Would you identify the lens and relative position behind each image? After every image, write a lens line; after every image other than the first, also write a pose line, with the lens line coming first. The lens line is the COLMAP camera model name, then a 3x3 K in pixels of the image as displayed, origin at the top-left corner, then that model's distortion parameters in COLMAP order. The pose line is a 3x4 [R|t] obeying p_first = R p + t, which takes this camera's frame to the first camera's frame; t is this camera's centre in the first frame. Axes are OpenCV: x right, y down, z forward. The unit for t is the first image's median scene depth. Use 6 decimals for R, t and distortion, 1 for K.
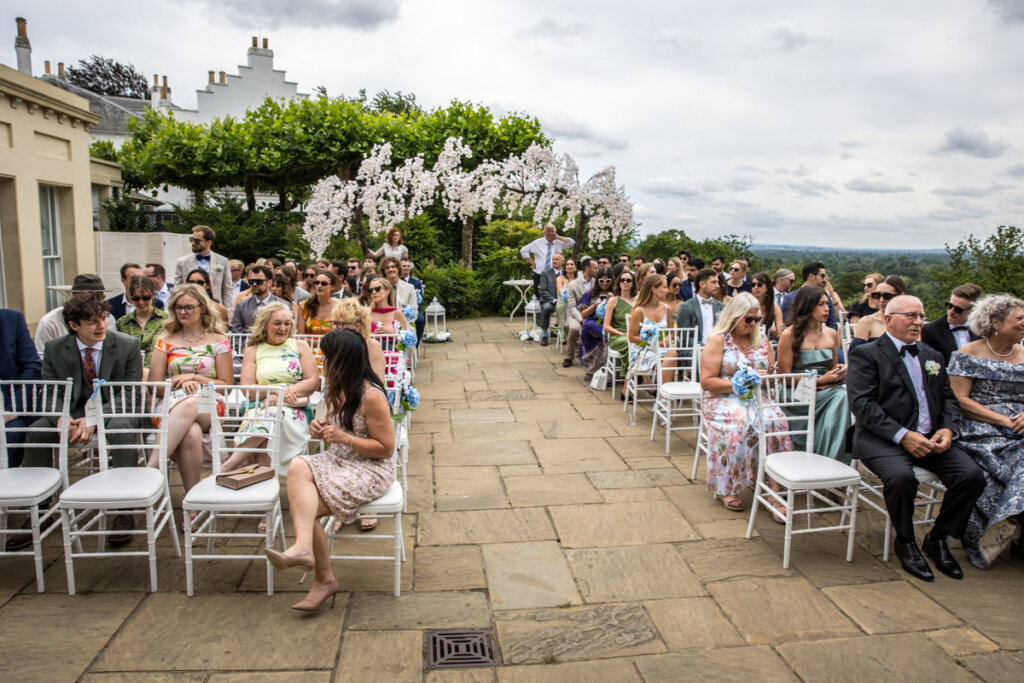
lens RADIAL K [[714.2, 0, 517.1], [0, 714.2, 342.7], [0, 0, 1]] dist [-0.097567, 0.061704]
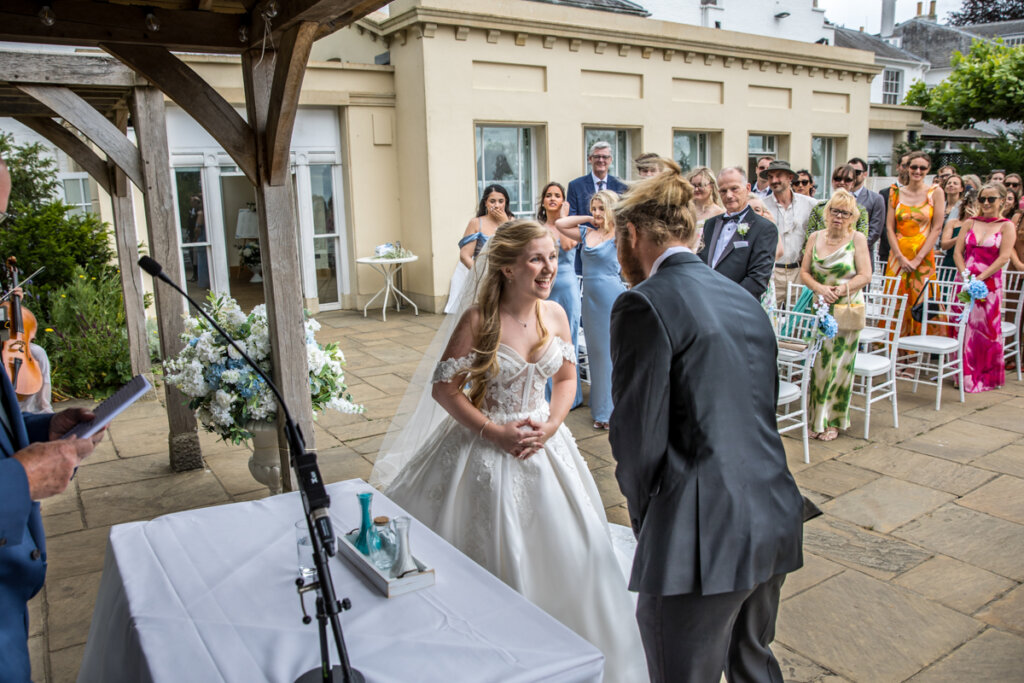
lens RADIAL K [[714.2, 0, 517.1], [0, 714.2, 342.7], [0, 0, 1]] dist [-0.097567, 0.061704]
pose [[0.482705, 0.159977, -0.861048, 0.214352], [-0.090218, 0.987027, 0.132807, -0.001230], [0.871124, 0.013575, 0.490876, -0.002049]]
